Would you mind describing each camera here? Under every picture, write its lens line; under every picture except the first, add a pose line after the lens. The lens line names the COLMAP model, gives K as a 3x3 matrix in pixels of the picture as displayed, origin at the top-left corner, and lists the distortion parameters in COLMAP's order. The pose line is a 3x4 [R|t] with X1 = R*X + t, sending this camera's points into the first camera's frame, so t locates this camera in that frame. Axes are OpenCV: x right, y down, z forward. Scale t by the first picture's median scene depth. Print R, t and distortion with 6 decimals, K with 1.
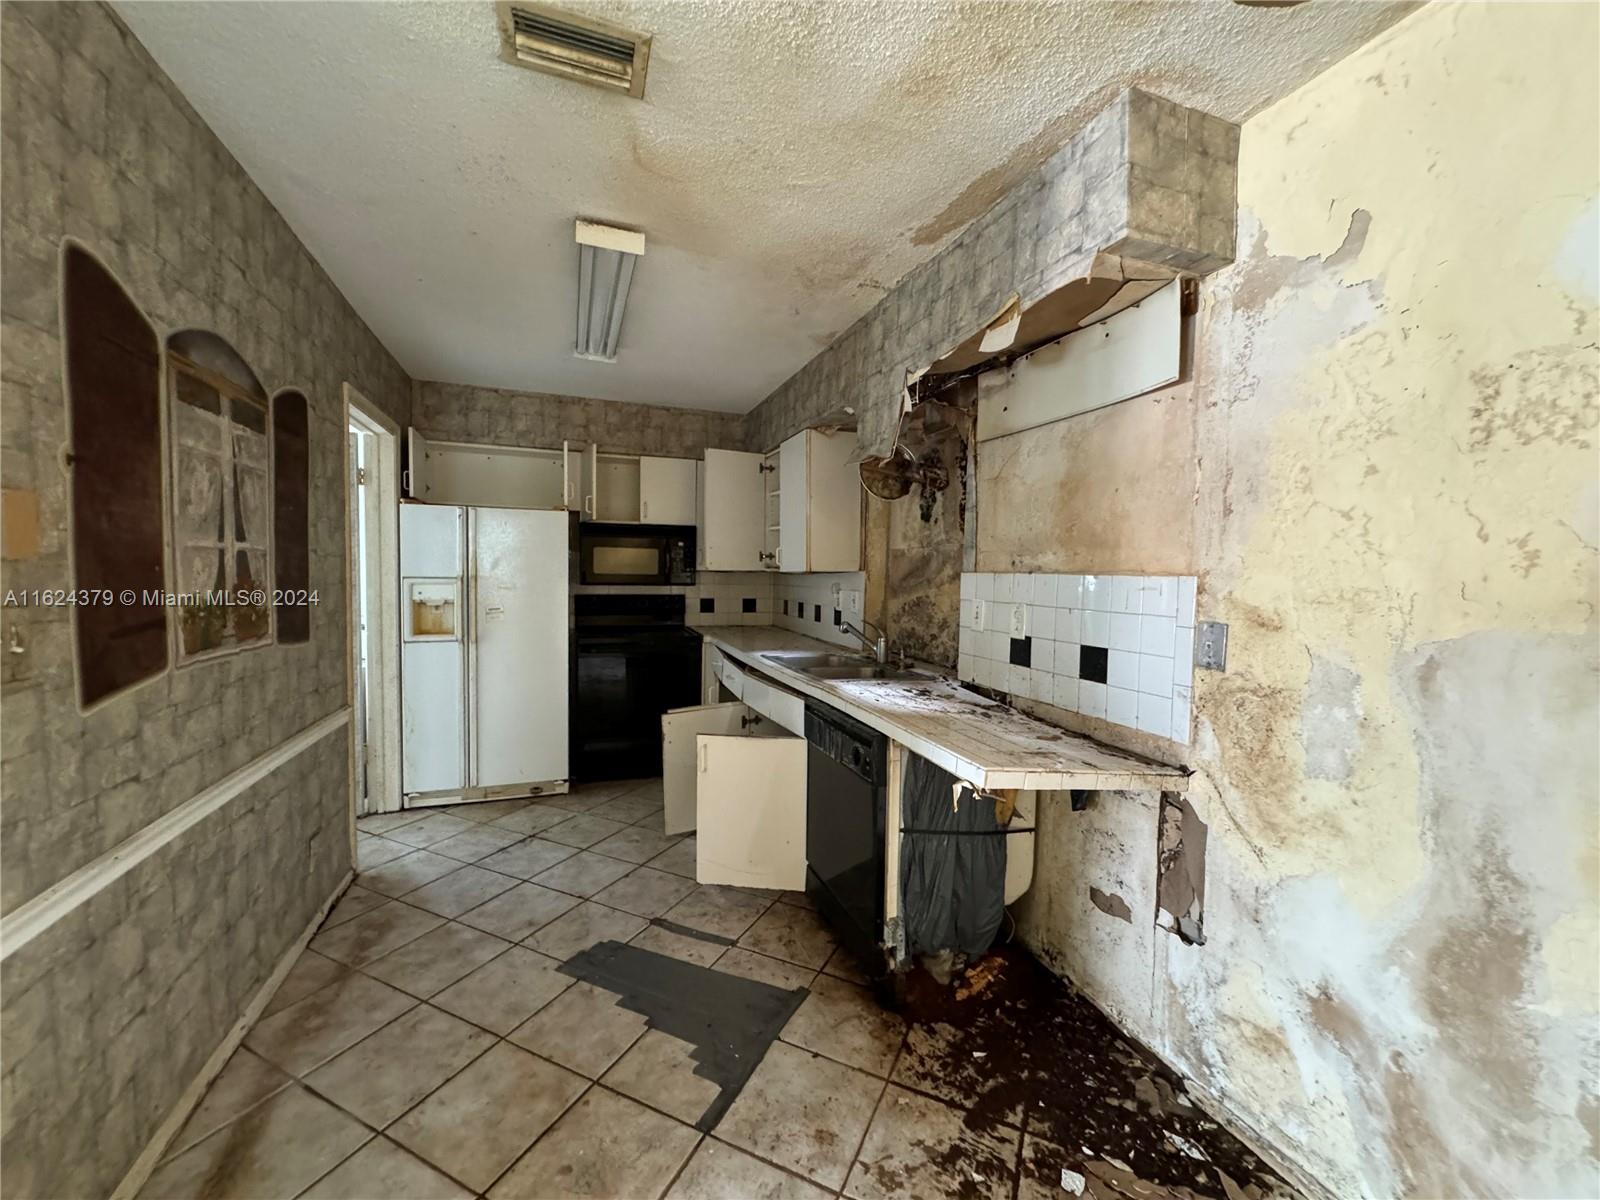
lens RADIAL K [[638.0, 0, 800.9], [0, 638.0, 599.9], [0, 0, 1]] dist [0.000763, -0.000380]
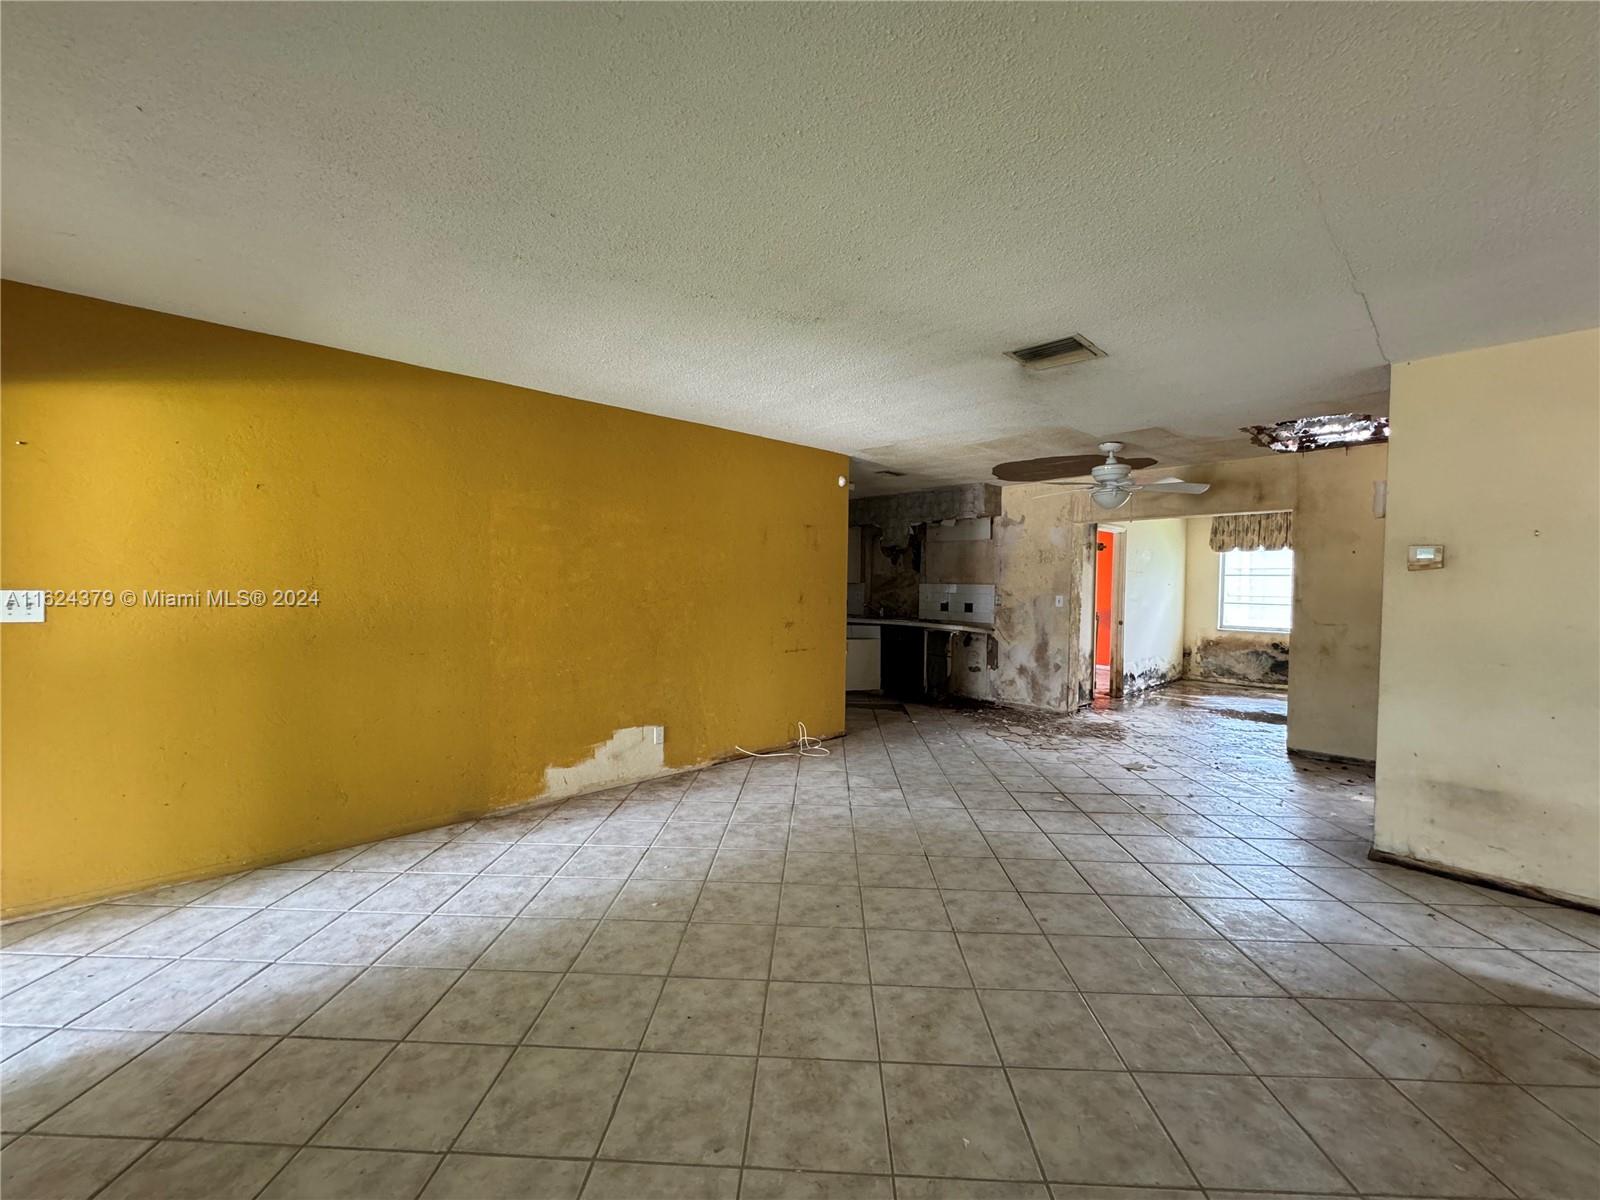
lens RADIAL K [[638.0, 0, 802.2], [0, 638.0, 600.1], [0, 0, 1]] dist [0.000763, -0.000380]
pose [[0.922346, -0.016076, 0.386030, -2.237452], [0.020205, 0.999774, -0.006642, 0.070202], [-0.385836, 0.013926, 0.922462, -2.468282]]
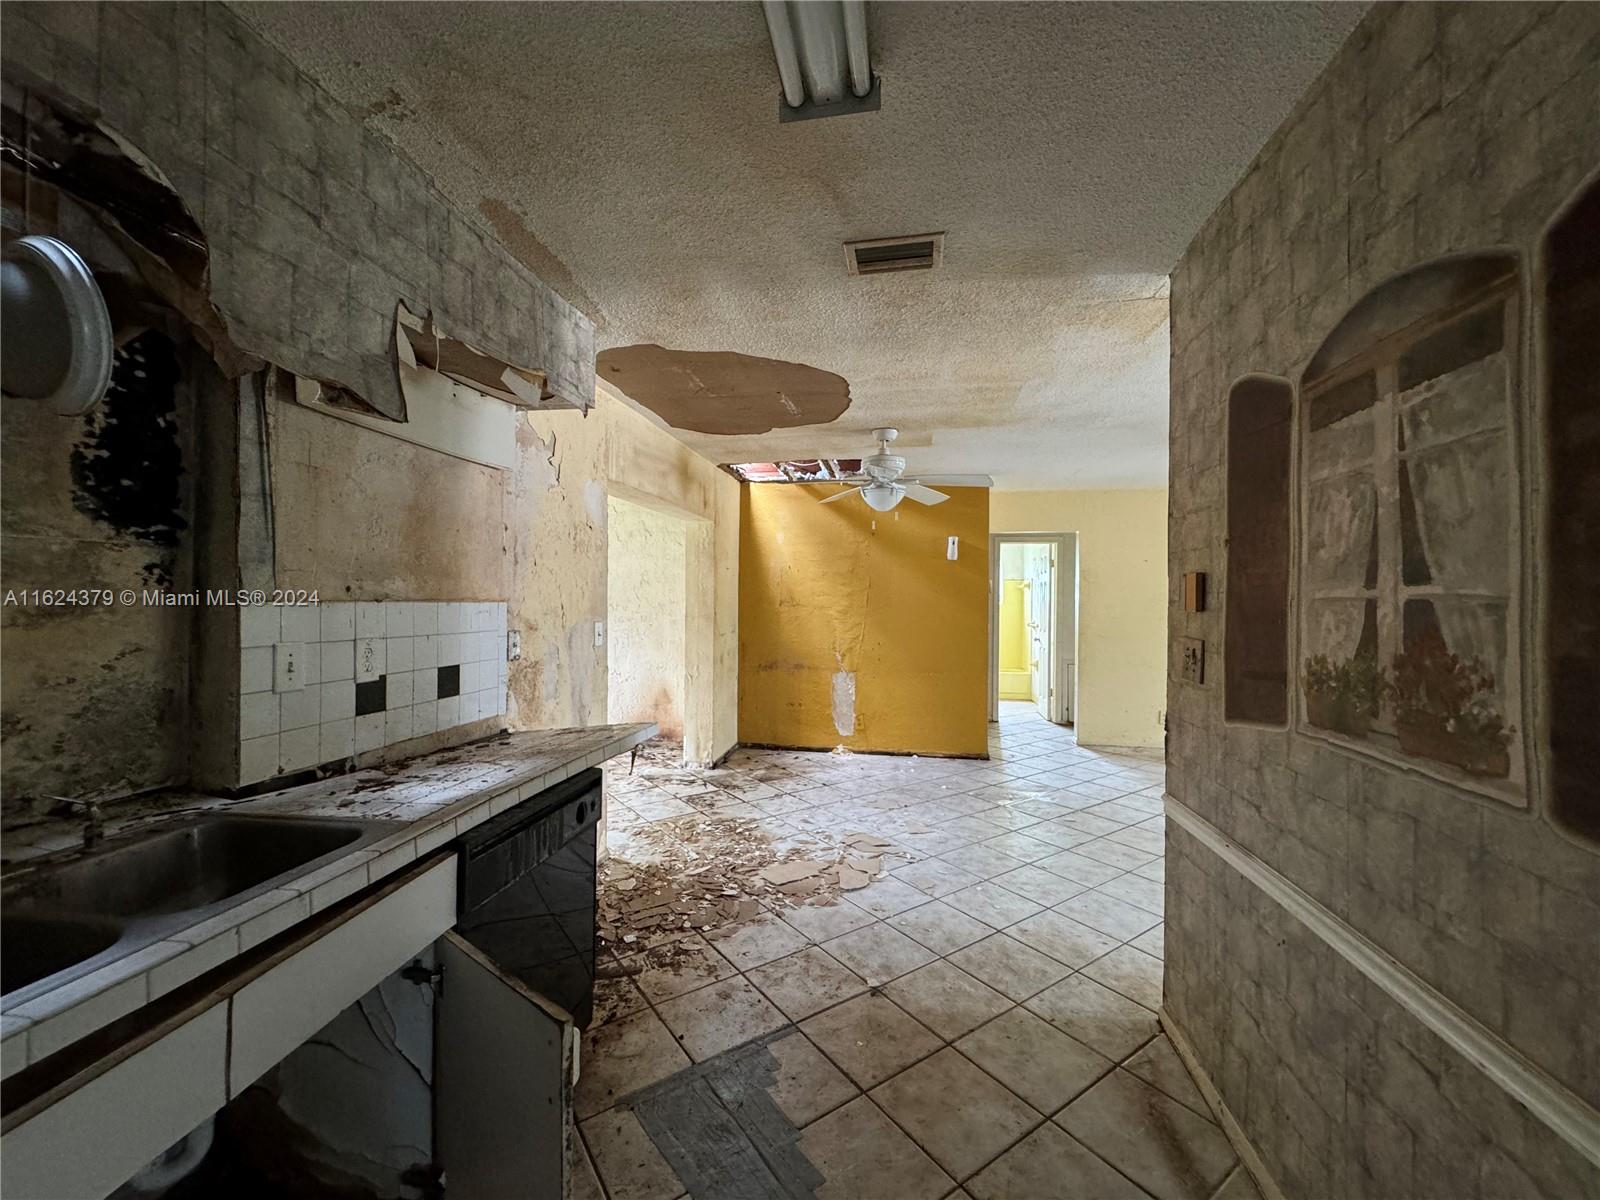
lens RADIAL K [[638.0, 0, 801.1], [0, 638.0, 601.9], [0, 0, 1]] dist [0.000763, -0.000380]
pose [[-0.868469, -0.026244, 0.495048, -0.736649], [-0.001194, 0.998706, 0.050851, -0.113620], [-0.495742, 0.043571, -0.867376, 1.942718]]
